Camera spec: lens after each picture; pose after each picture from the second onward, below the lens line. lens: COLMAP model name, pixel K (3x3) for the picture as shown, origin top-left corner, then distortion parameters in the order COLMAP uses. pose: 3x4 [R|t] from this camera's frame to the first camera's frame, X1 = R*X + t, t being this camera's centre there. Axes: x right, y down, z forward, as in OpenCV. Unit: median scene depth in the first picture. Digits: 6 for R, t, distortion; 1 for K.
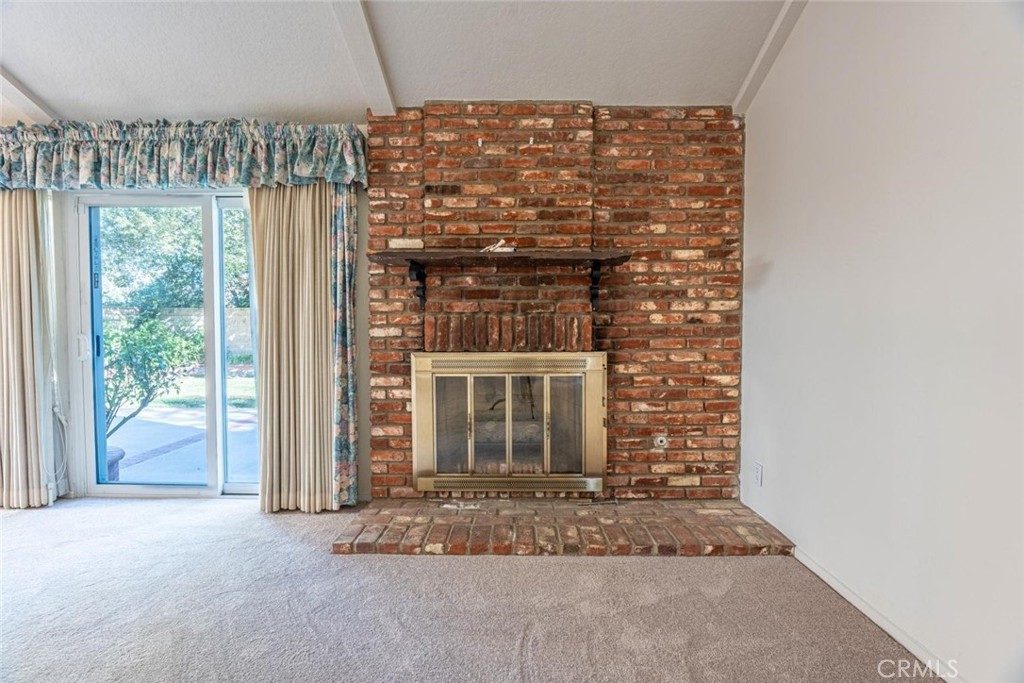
lens RADIAL K [[454.5, 0, 512.0], [0, 454.5, 343.3], [0, 0, 1]] dist [-0.008839, 0.001126]
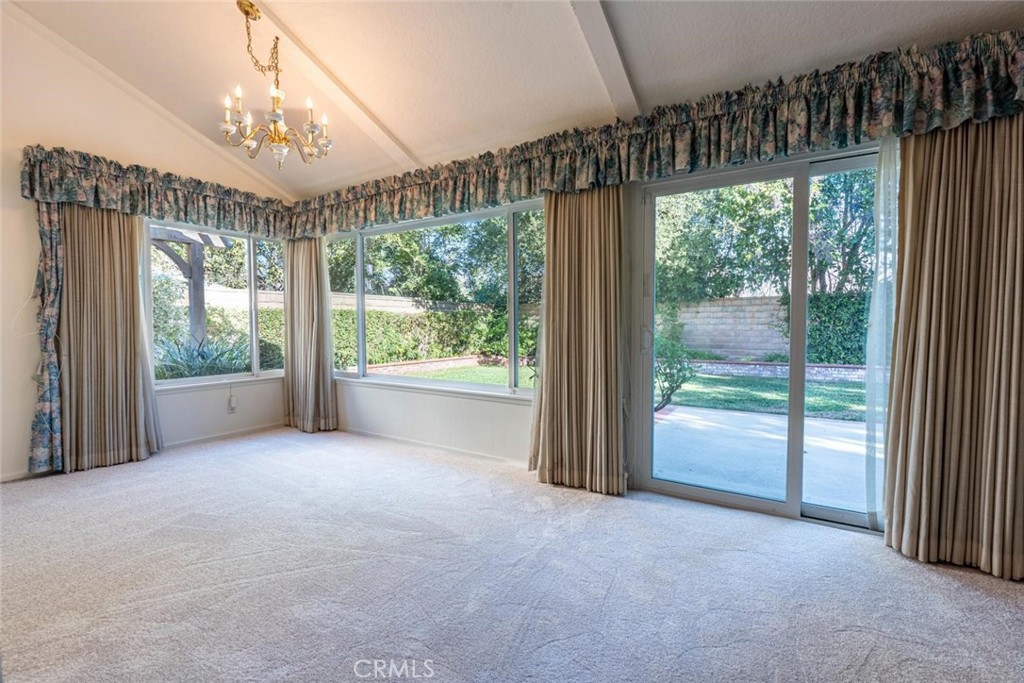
lens RADIAL K [[454.5, 0, 519.4], [0, 454.5, 341.0], [0, 0, 1]] dist [-0.008839, 0.001126]
pose [[0.854448, 0.019116, -0.519185, -0.738984], [-0.010957, 0.999764, 0.018777, -0.004832], [0.519421, -0.010355, 0.854456, 0.002086]]
